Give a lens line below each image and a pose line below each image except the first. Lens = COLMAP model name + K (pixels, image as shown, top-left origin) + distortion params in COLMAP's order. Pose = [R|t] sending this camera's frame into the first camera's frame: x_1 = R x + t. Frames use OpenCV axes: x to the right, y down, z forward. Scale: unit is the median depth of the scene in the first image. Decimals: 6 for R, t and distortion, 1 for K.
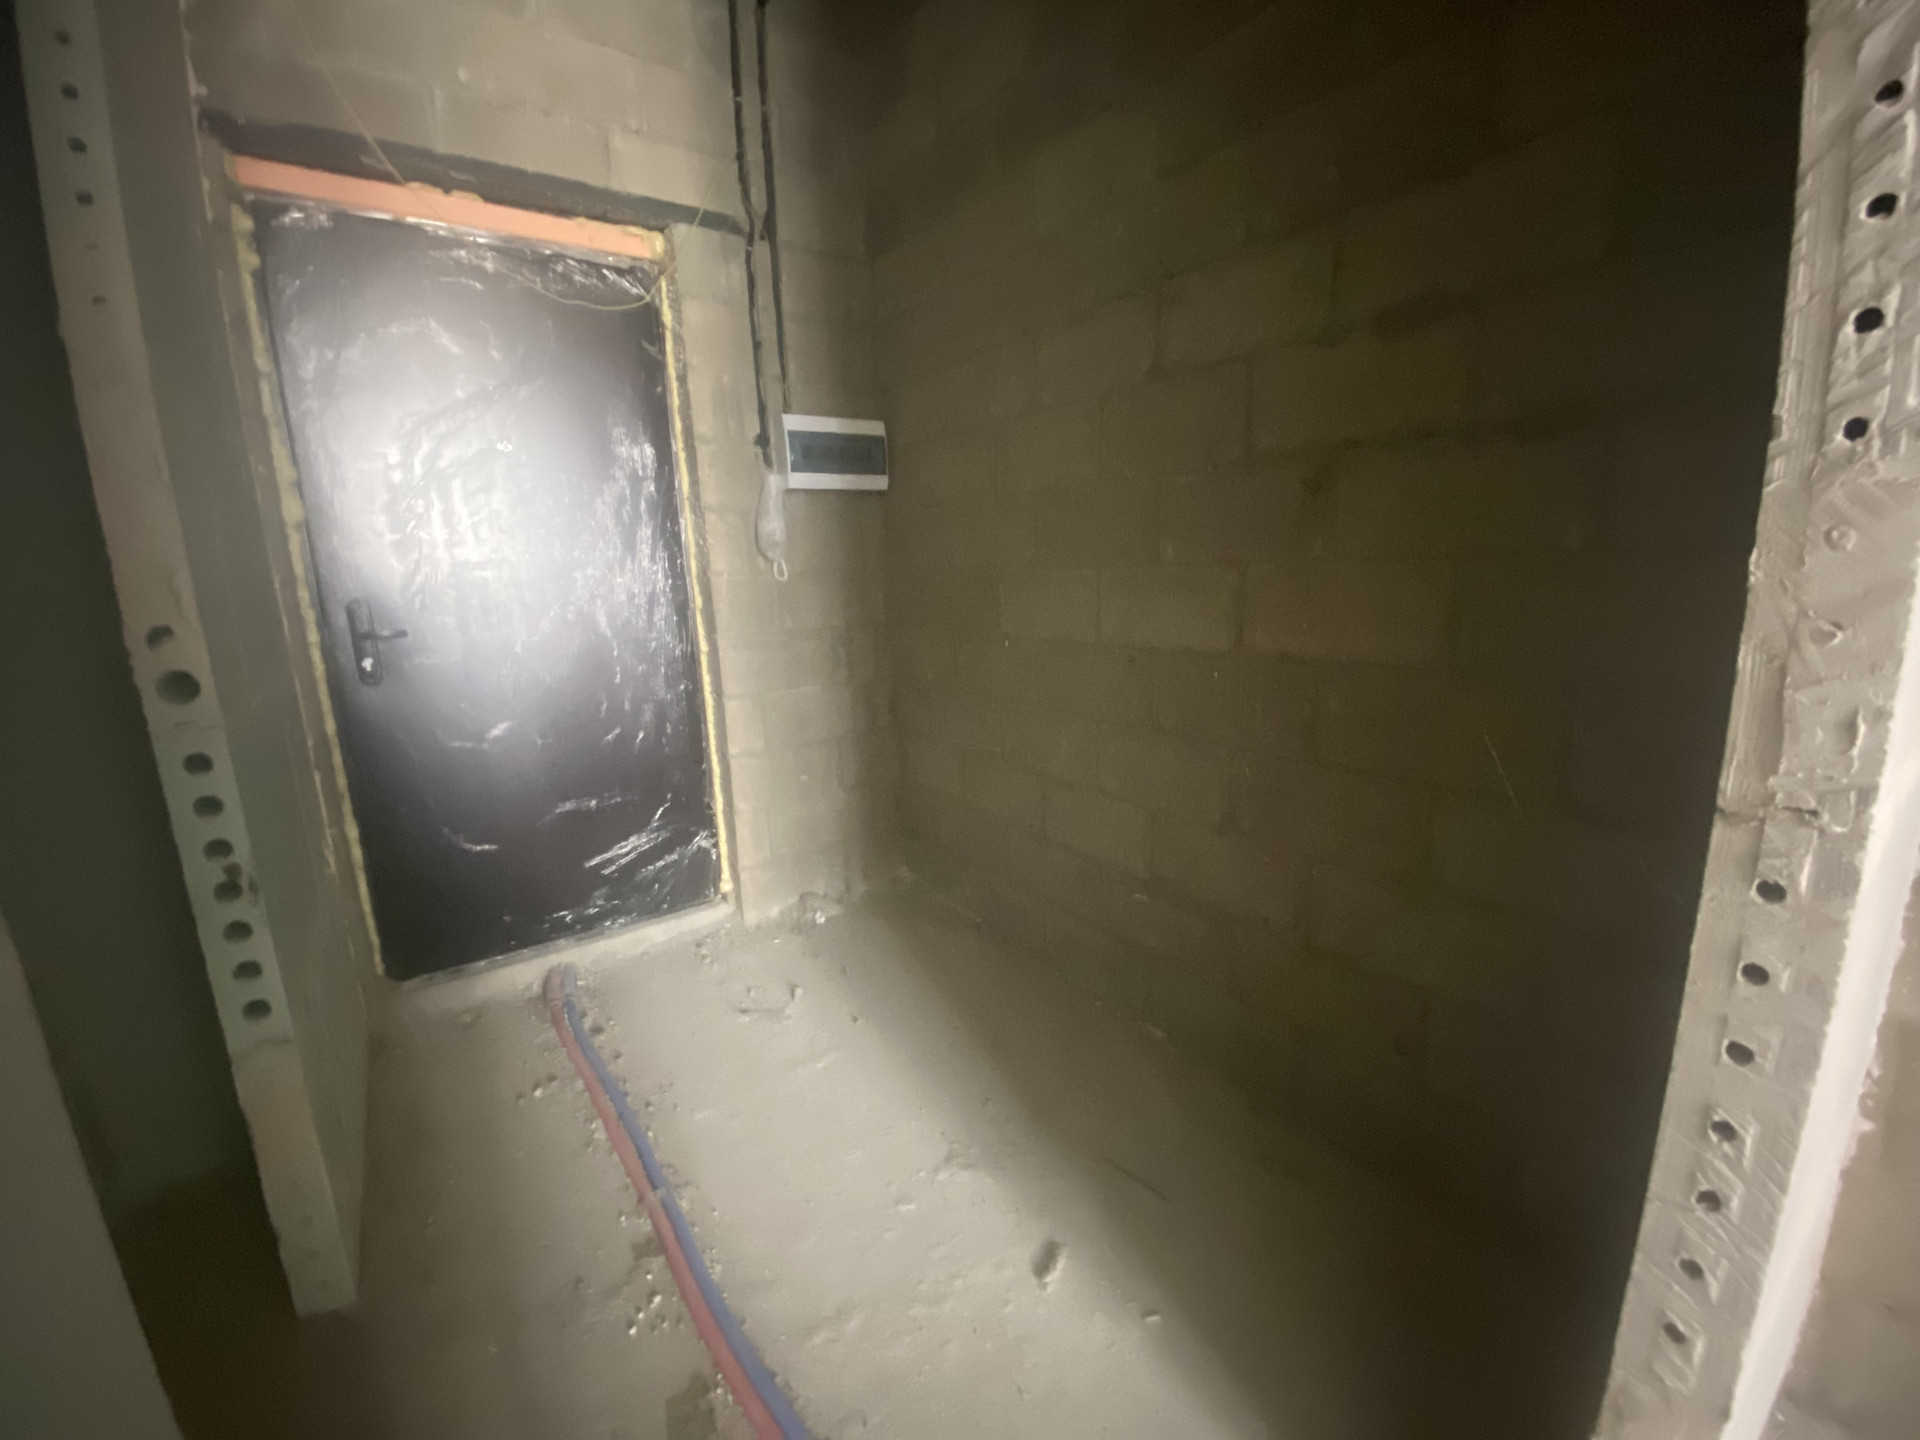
lens RADIAL K [[777.1, 0, 957.7], [0, 777.1, 719.5], [0, 0, 1]] dist [0.035282, -0.025262]
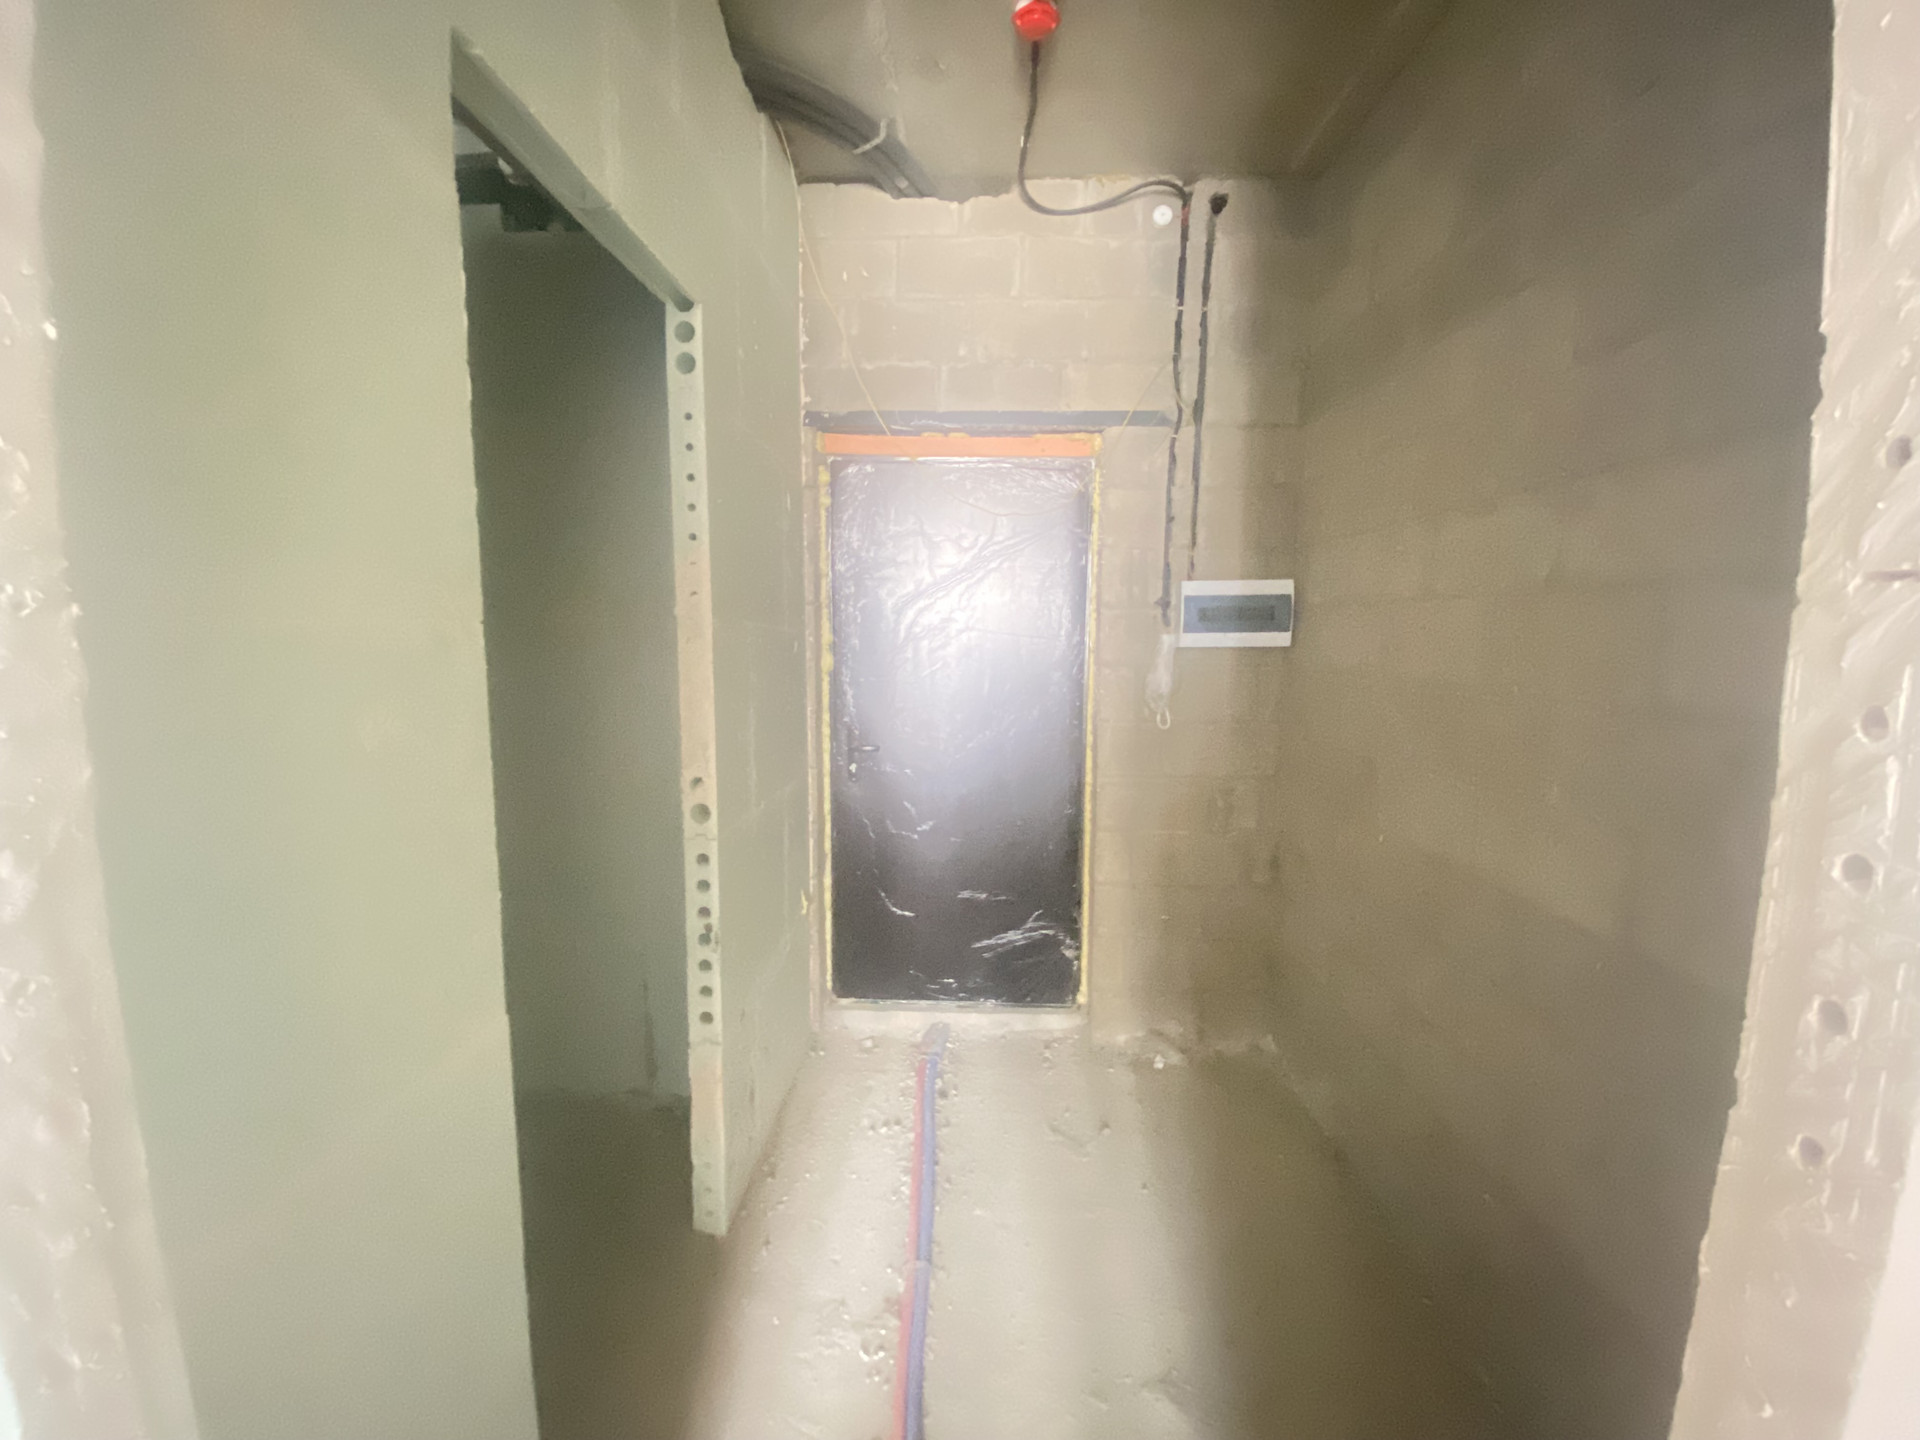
lens RADIAL K [[777.1, 0, 957.7], [0, 777.1, 719.5], [0, 0, 1]] dist [0.035282, -0.025262]
pose [[0.798021, 0.109337, -0.592628, 0.210818], [-0.154272, 0.987699, -0.025513, -0.146315], [0.582548, 0.111786, 0.805072, -0.019489]]
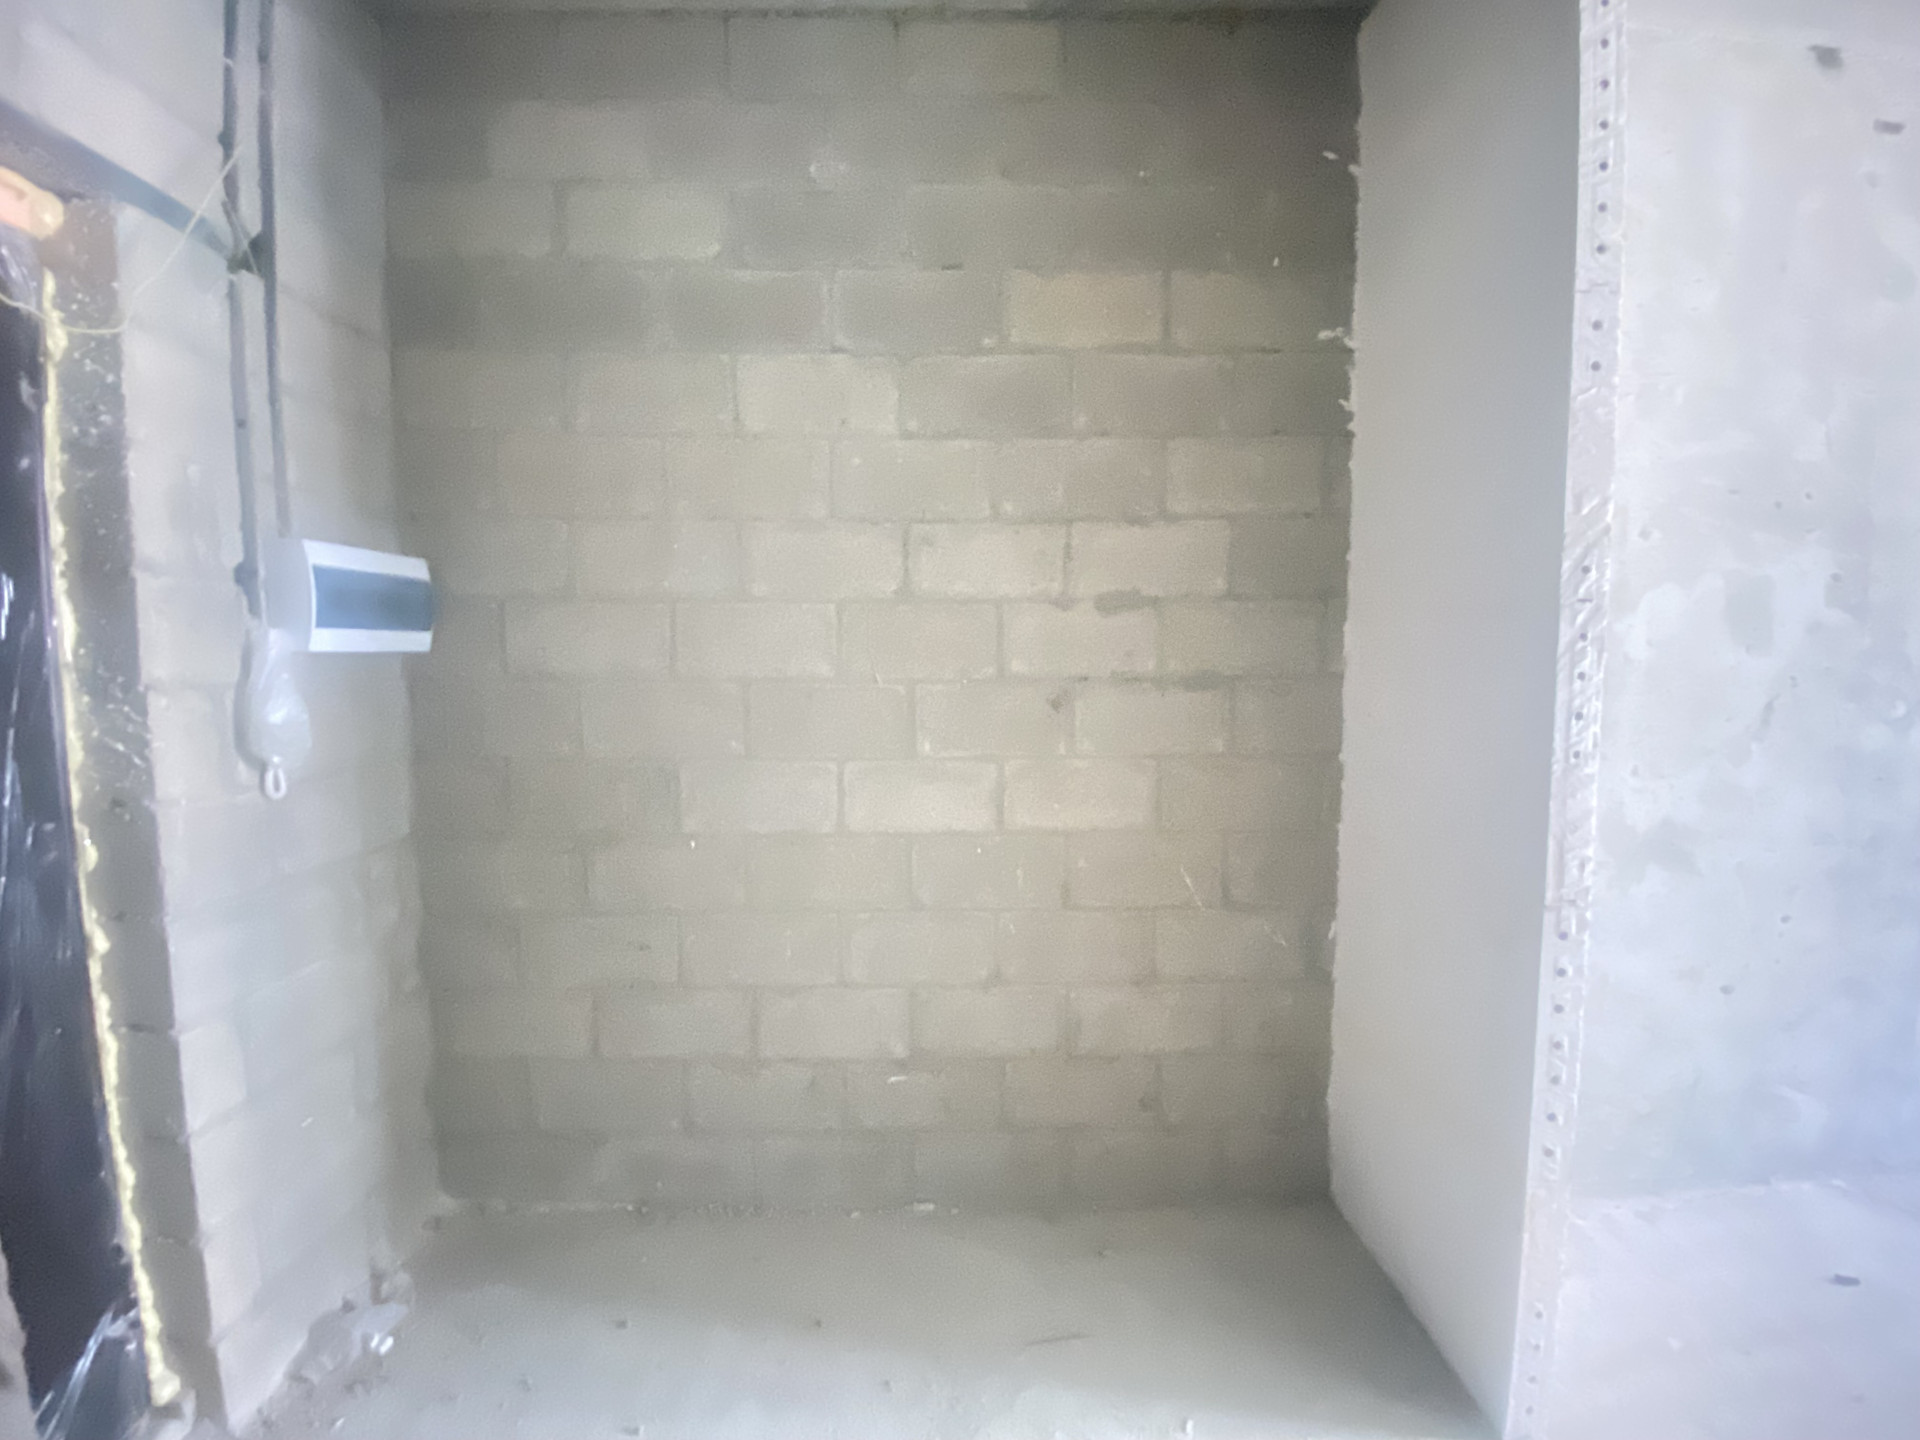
lens RADIAL K [[777.9, 0, 960.0], [0, 777.9, 720.0], [0, 0, 1]] dist [0.046310, -0.029234]
pose [[0.558241, -0.028676, 0.829183, -0.528929], [0.148624, 0.986693, -0.065936, -0.145869], [-0.816258, 0.160045, 0.555075, 0.278081]]
